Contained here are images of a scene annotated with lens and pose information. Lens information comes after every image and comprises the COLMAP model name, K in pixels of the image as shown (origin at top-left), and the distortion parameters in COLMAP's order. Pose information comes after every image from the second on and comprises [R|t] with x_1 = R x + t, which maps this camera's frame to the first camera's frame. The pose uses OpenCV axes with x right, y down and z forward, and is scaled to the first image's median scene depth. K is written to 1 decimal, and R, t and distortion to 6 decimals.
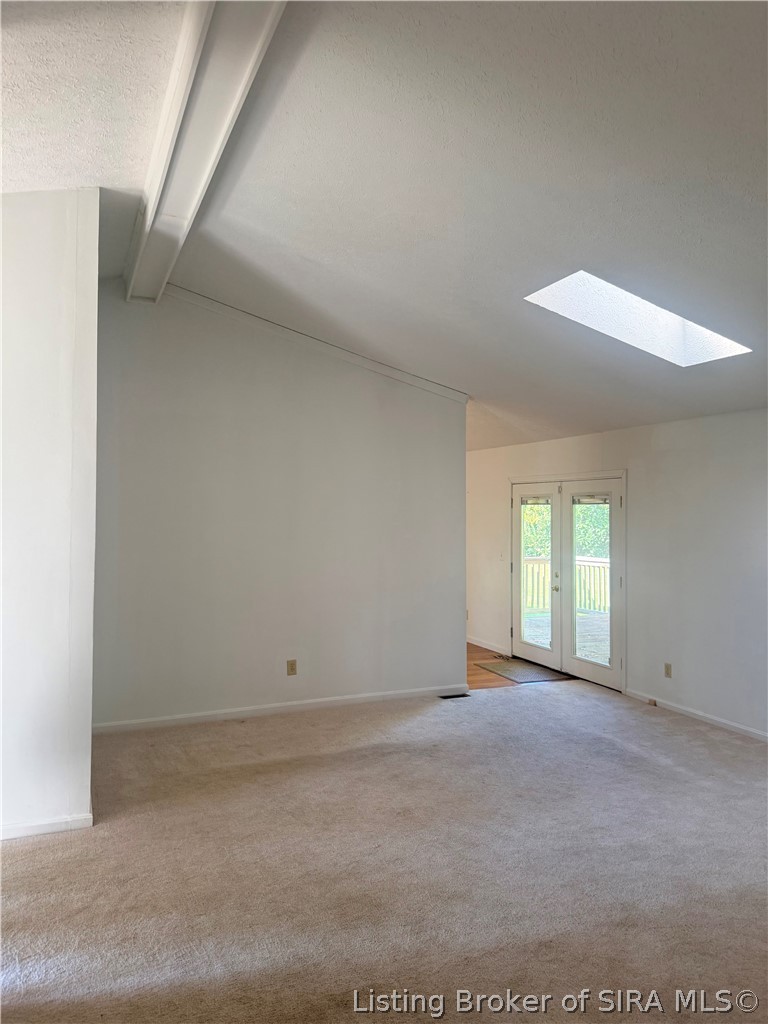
lens RADIAL K [[715.2, 0, 386.2], [0, 715.2, 510.5], [0, 0, 1]] dist [0.106282, -0.168798]
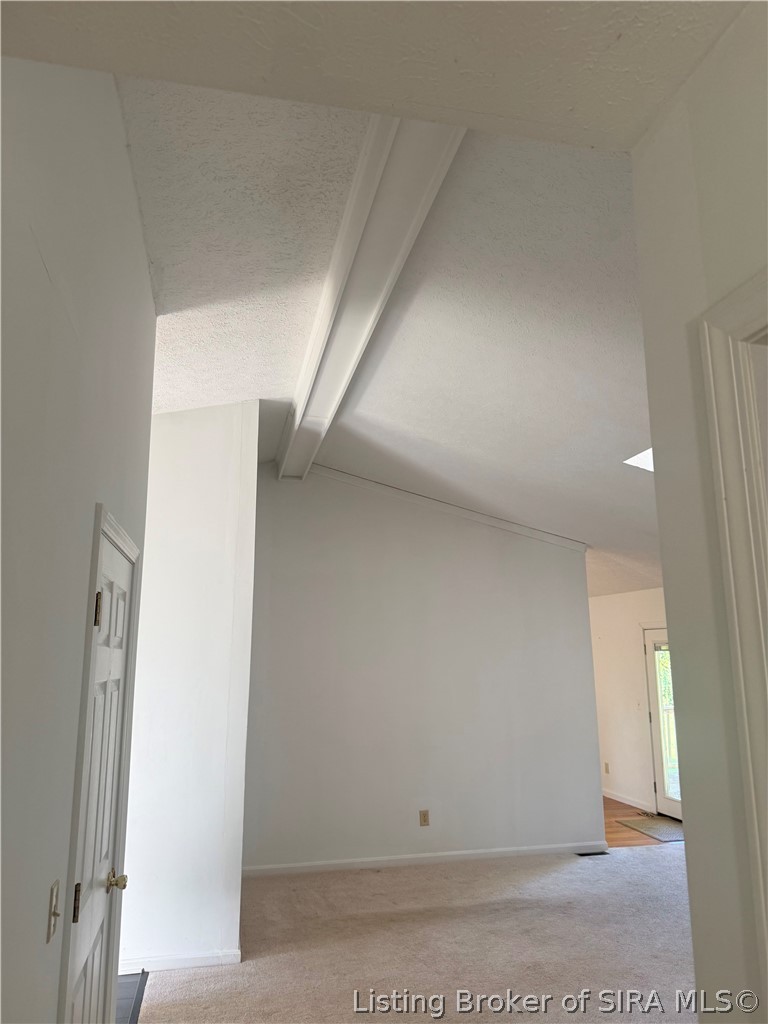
lens RADIAL K [[729.9, 0, 394.1], [0, 729.9, 512.9], [0, 0, 1]] dist [0.021576, -0.002269]
pose [[0.983556, -0.050473, -0.173405, 0.036225], [0.015540, 0.980246, -0.197172, -0.001059], [0.179931, 0.191235, 0.964911, -0.118107]]
